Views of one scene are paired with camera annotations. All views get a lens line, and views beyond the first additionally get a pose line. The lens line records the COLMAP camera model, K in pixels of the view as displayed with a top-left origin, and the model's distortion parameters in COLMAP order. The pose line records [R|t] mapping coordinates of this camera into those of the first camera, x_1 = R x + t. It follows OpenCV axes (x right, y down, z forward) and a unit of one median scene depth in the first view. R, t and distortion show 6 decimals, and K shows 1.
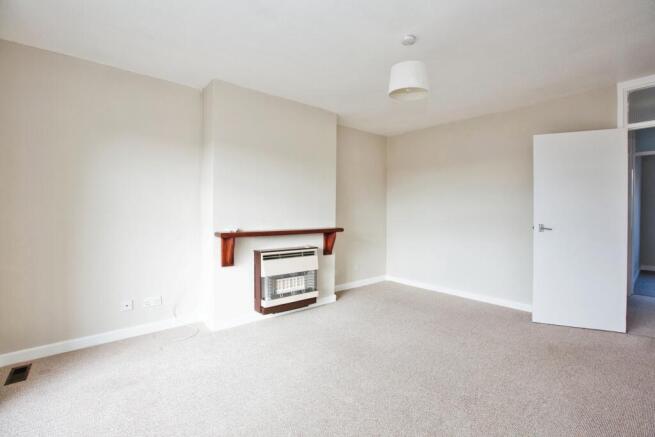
lens RADIAL K [[302.4, 0, 326.3], [0, 302.4, 209.7], [0, 0, 1]] dist [-0.021410, 0.000606]
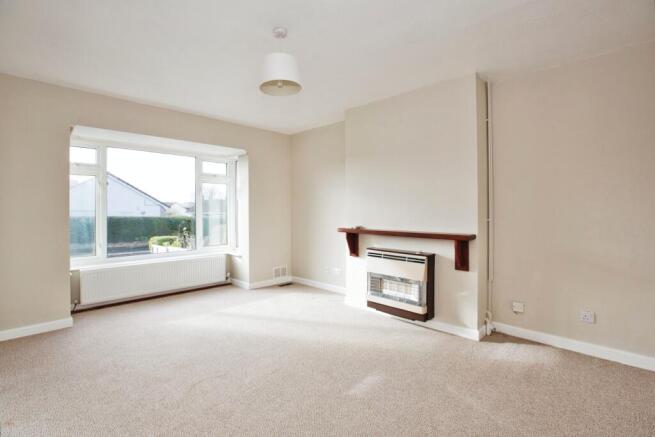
lens RADIAL K [[302.4, 0, 326.3], [0, 302.4, 209.7], [0, 0, 1]] dist [-0.021410, 0.000606]
pose [[0.096538, -0.010285, -0.995276, 0.827363], [0.004703, 0.999940, -0.009877, 0.008189], [0.995318, -0.003728, 0.096581, 0.708571]]
